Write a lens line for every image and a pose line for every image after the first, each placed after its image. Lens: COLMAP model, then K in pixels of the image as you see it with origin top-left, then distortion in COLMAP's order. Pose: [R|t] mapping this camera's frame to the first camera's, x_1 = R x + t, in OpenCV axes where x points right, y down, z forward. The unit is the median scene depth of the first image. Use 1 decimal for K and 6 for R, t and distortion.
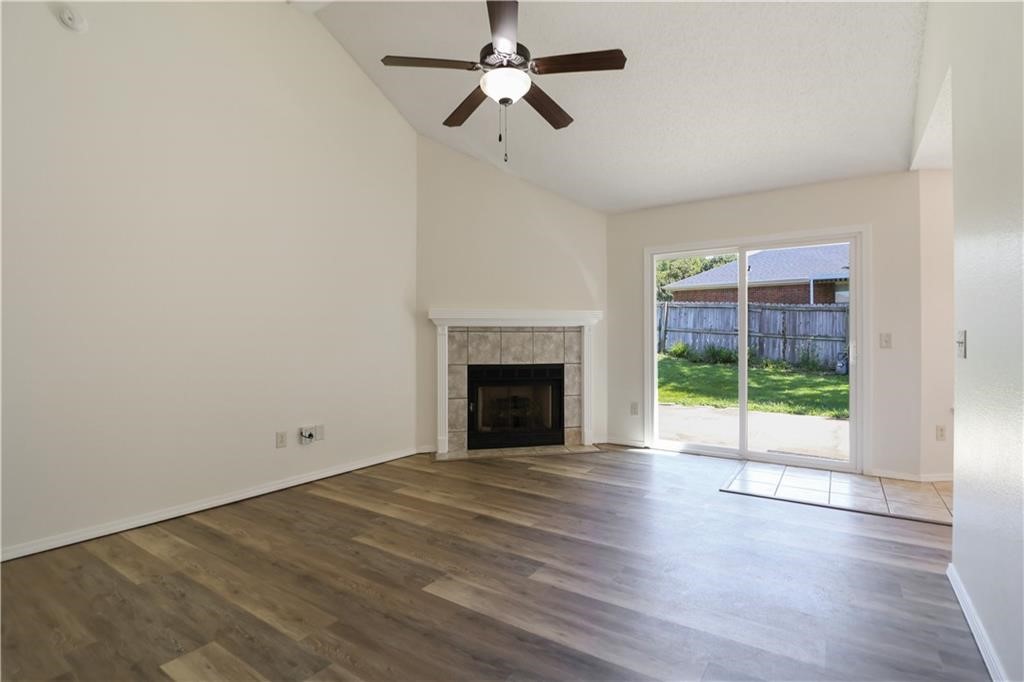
lens RADIAL K [[484.6, 0, 511.4], [0, 484.6, 341.0], [0, 0, 1]] dist [-0.008576, -0.006828]
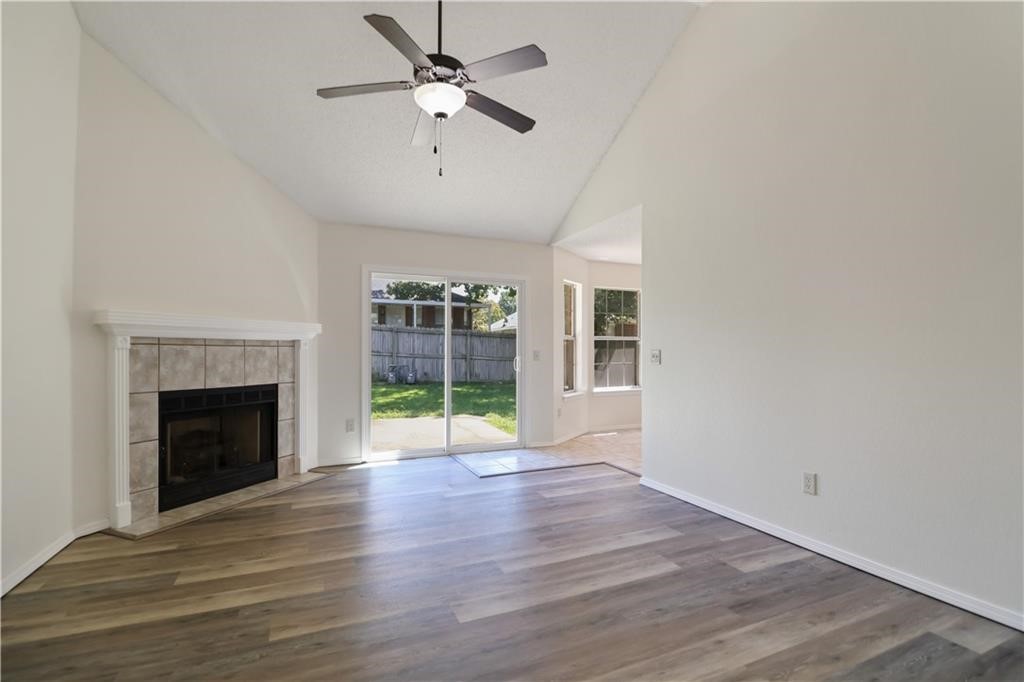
lens RADIAL K [[484.6, 0, 537.7], [0, 484.6, 354.6], [0, 0, 1]] dist [-0.008576, -0.006828]
pose [[0.522406, -0.001106, 0.852696, -0.397320], [0.004044, 0.999991, -0.001181, -0.001748], [-0.852687, 0.004066, 0.522406, 0.167396]]
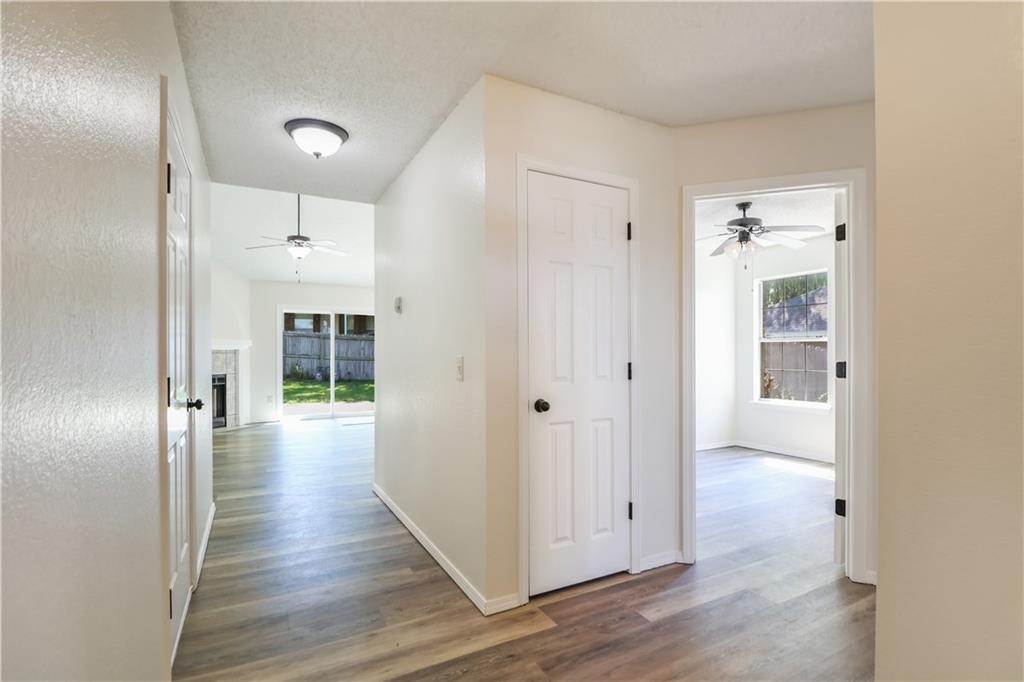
lens RADIAL K [[484.6, 0, 542.3], [0, 484.6, 360.9], [0, 0, 1]] dist [-0.008576, -0.006828]
pose [[0.429227, -0.008430, 0.903157, -0.881179], [0.003600, 0.999964, 0.007623, -0.003350], [-0.903190, -0.000021, 0.429242, -0.589912]]
